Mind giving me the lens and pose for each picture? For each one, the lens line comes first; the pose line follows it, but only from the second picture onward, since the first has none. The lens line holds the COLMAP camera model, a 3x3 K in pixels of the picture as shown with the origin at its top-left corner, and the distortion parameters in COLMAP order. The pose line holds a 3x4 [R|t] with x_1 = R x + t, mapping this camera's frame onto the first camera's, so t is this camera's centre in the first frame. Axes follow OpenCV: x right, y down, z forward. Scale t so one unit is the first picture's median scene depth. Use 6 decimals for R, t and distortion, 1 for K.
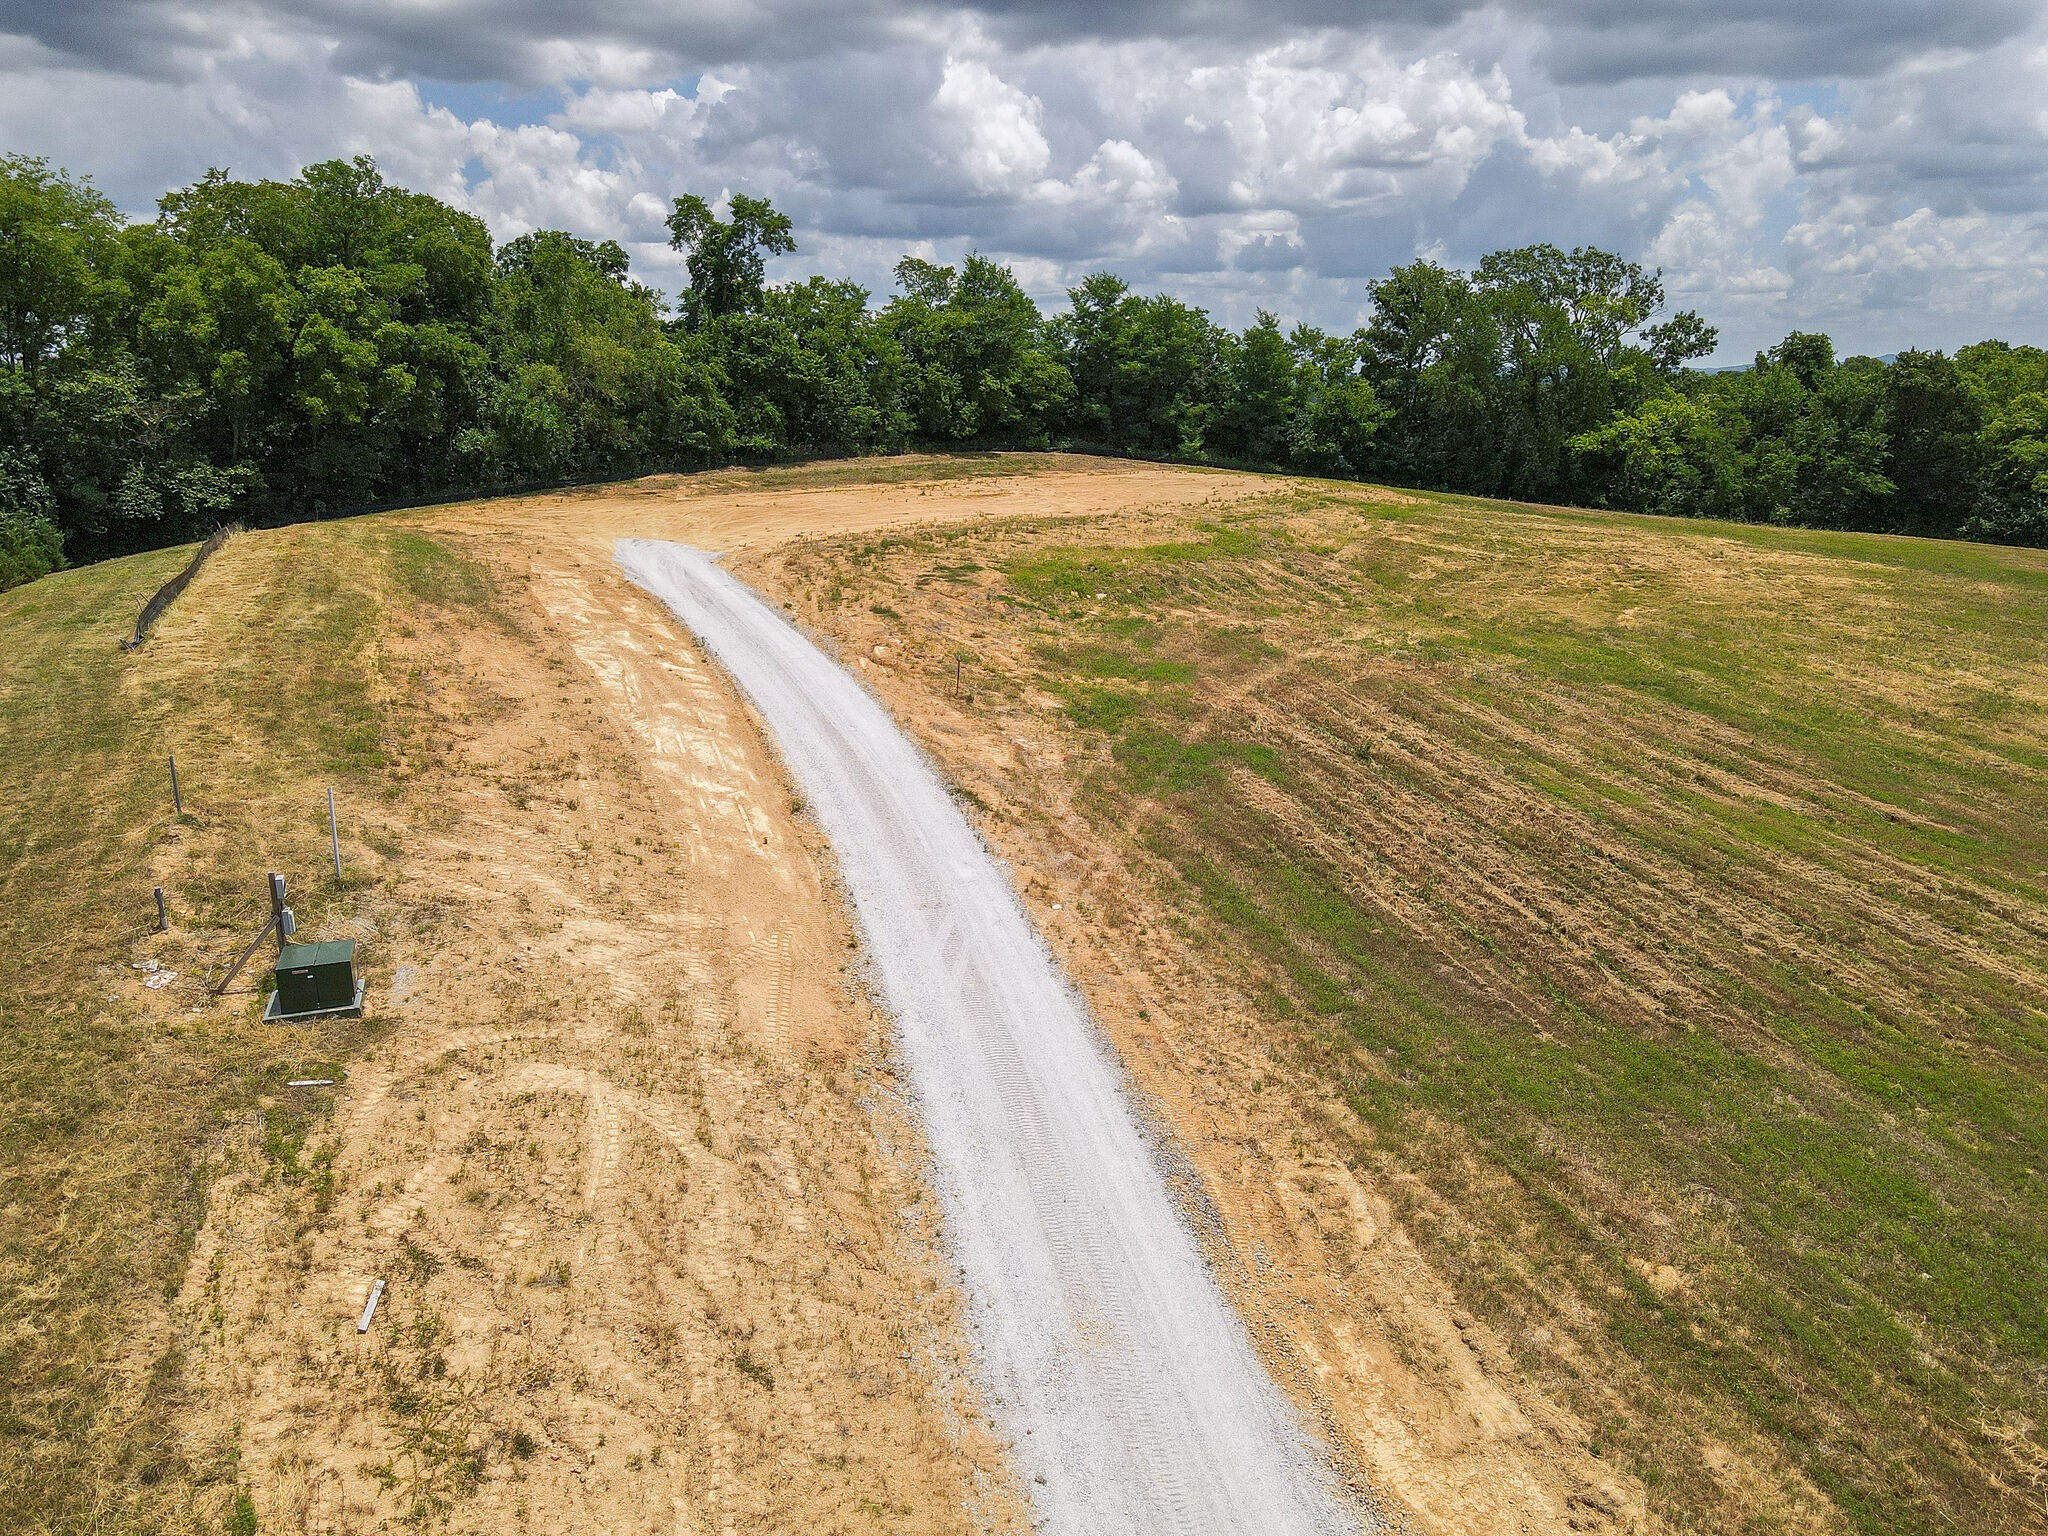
lens RADIAL K [[1505.4, 0, 1016.9], [0, 1505.4, 757.9], [0, 0, 1]] dist [0.004905, 0.010284]
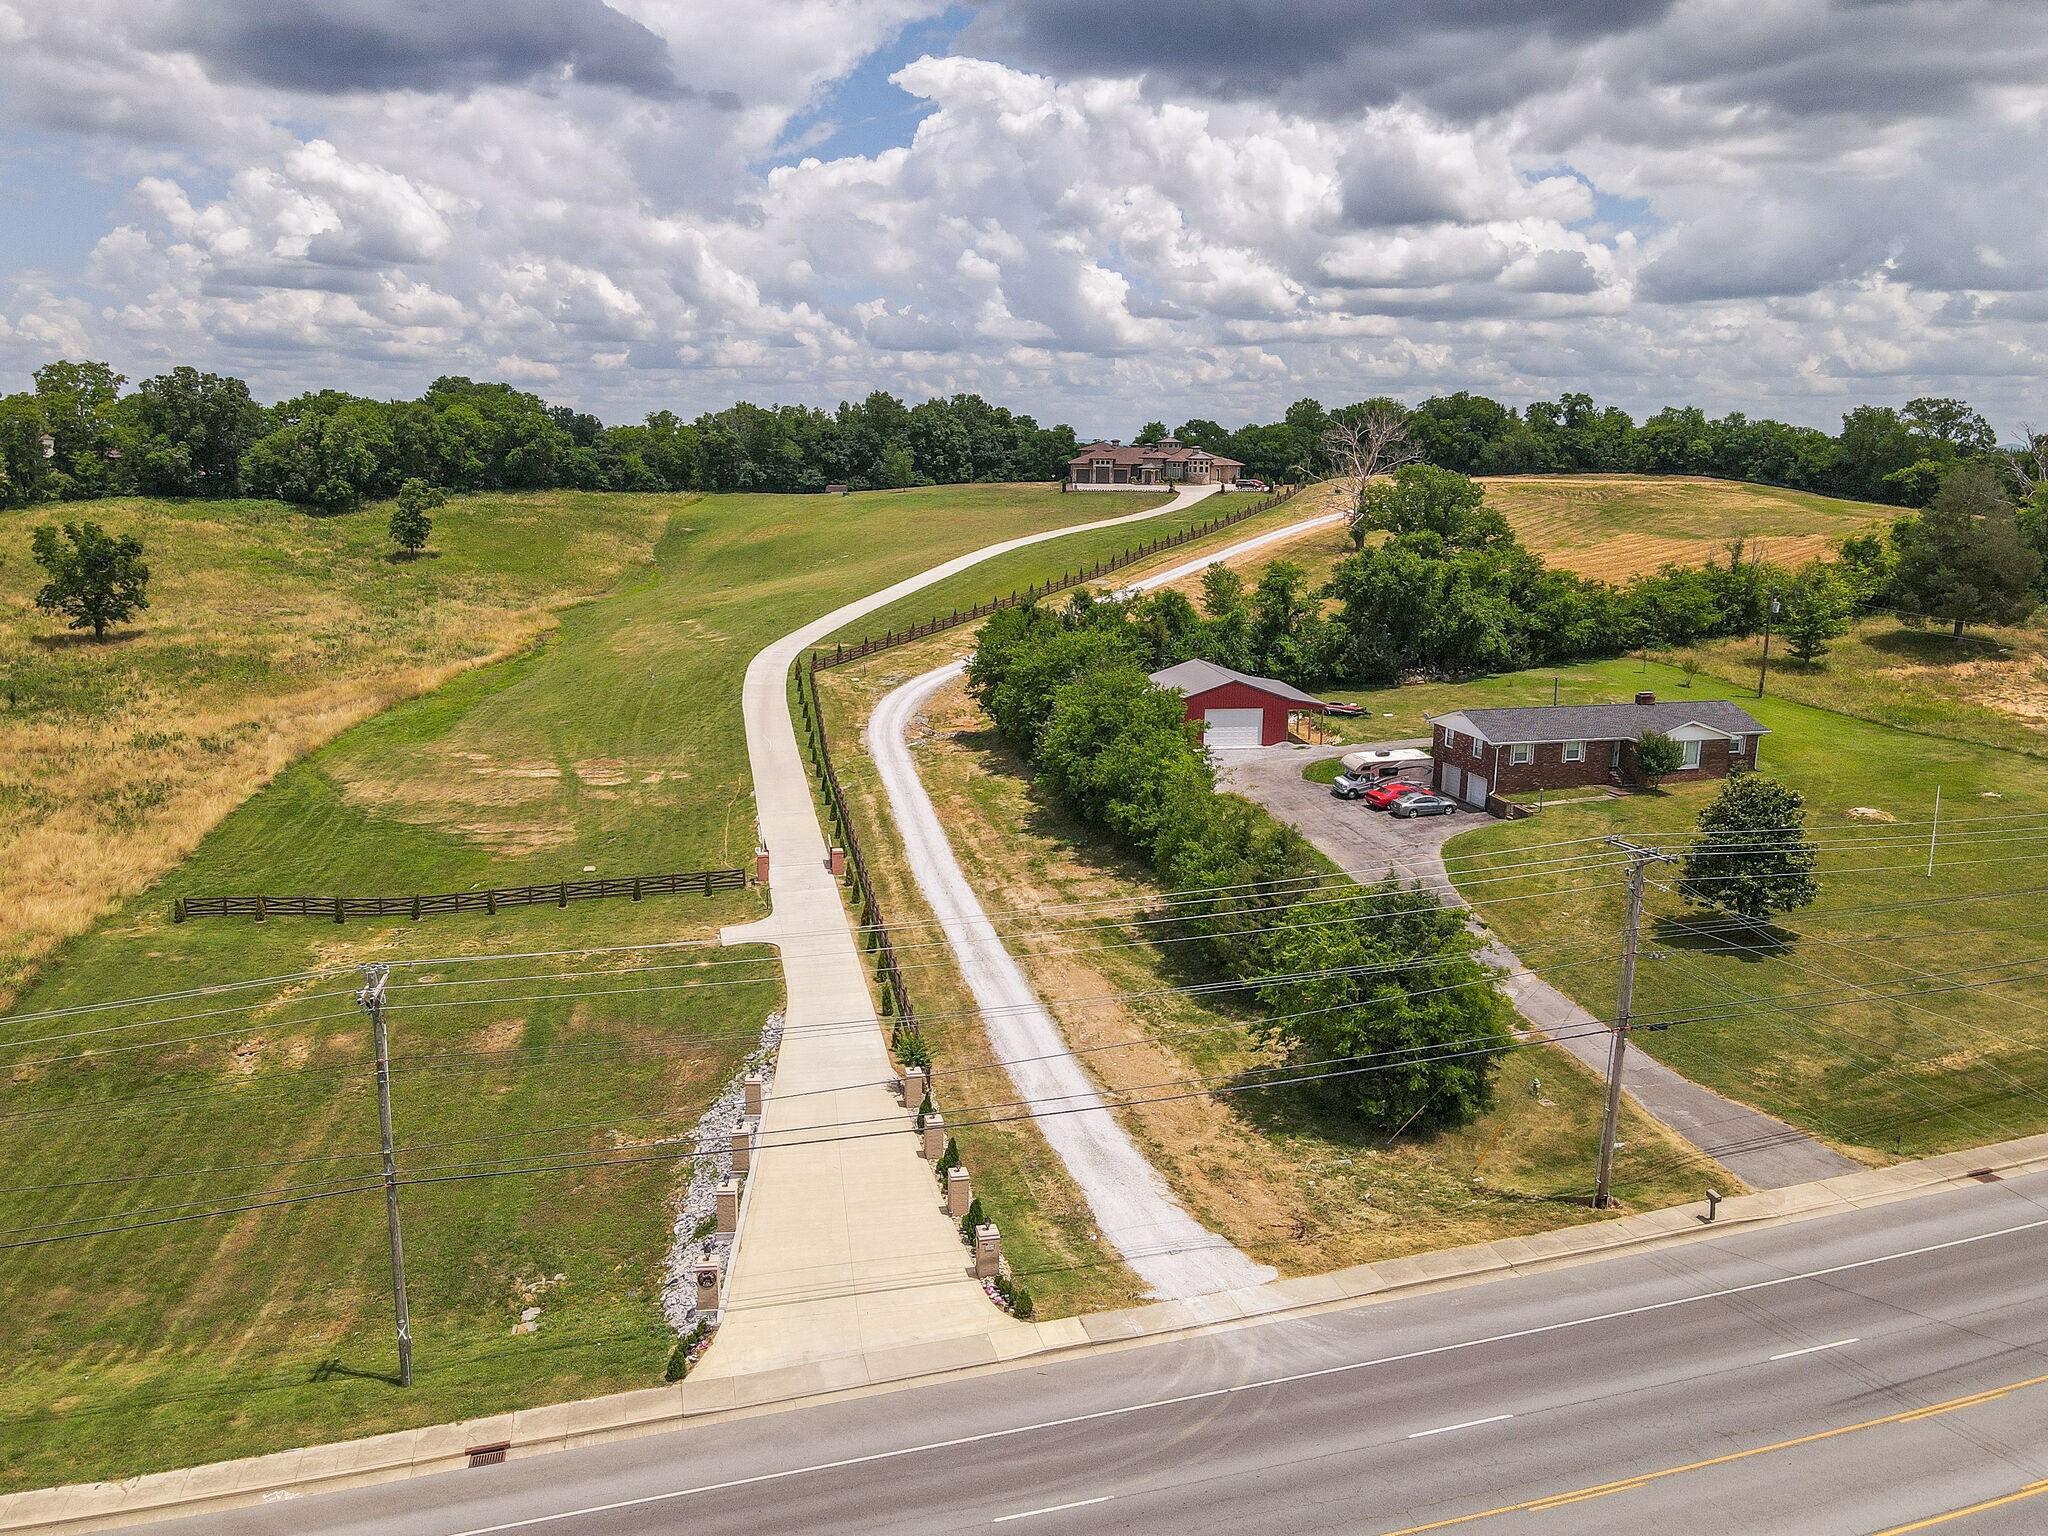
lens RADIAL K [[1520.4, 0, 1017.0], [0, 1520.4, 765.9], [0, 0, 1]] dist [-0.006944, 0.029277]
pose [[0.596269, 0.178029, -0.782796, 3.437501], [-0.210651, 0.975629, 0.061428, 0.897802], [0.774654, 0.128269, 0.619240, -3.581689]]
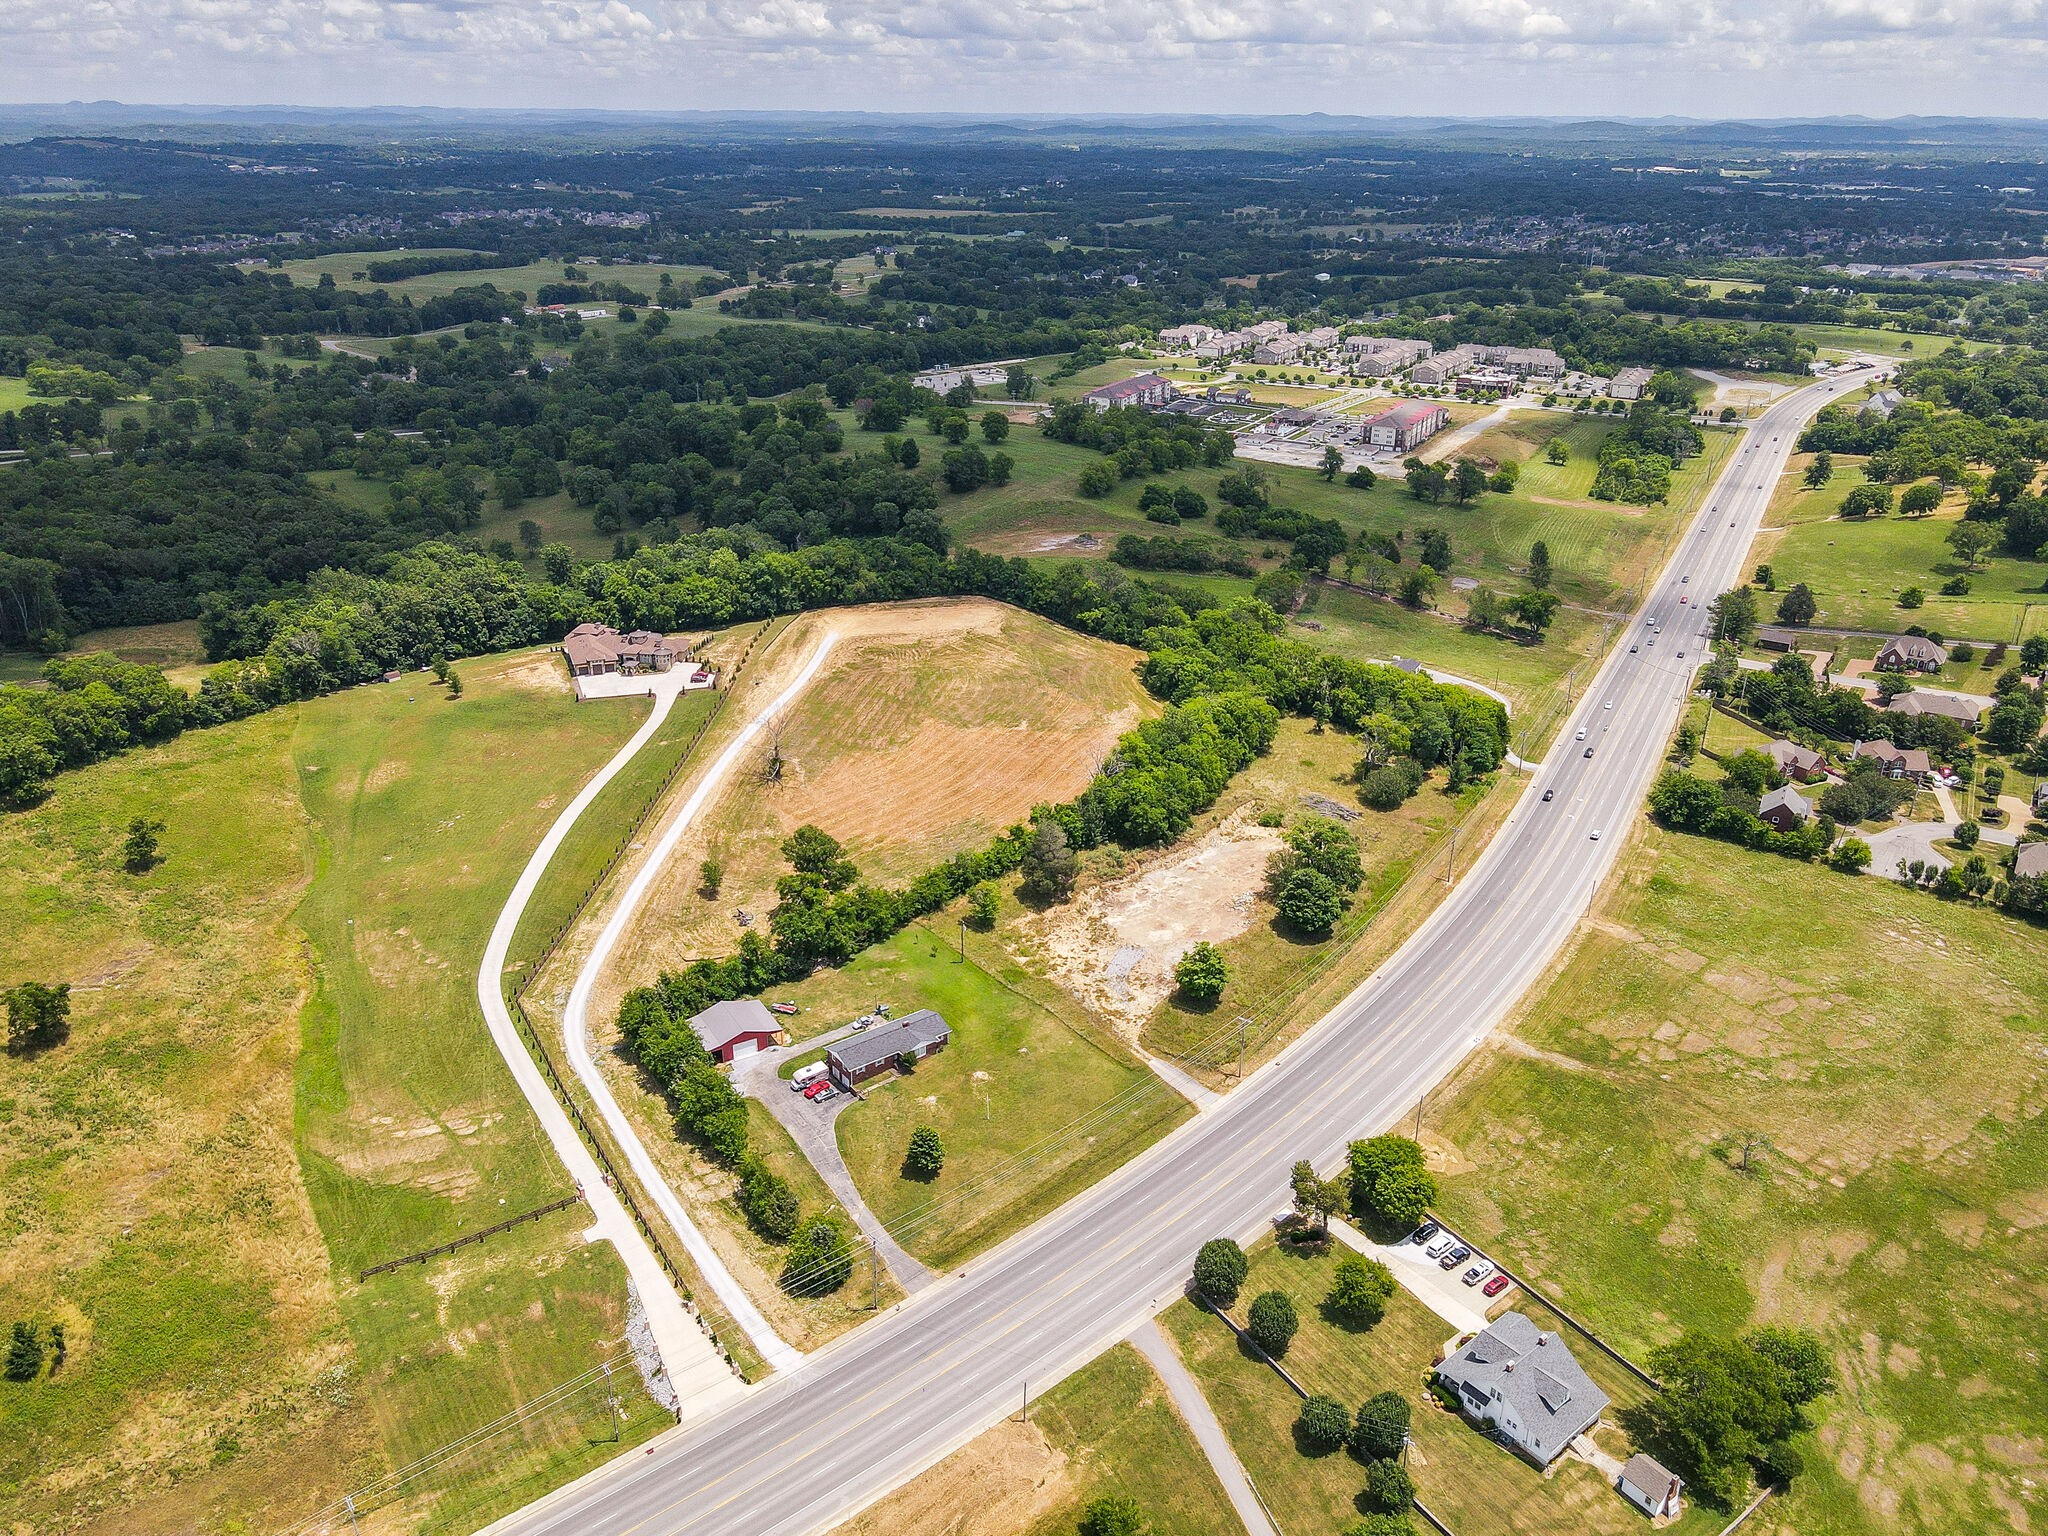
lens RADIAL K [[1505.4, 0, 1016.9], [0, 1505.4, 757.9], [0, 0, 1]] dist [0.004905, 0.010284]
pose [[0.855466, 0.211352, -0.472766, 5.003905], [-0.136832, 0.972732, 0.187269, -1.278680], [0.499455, -0.095513, 0.861059, -6.007958]]
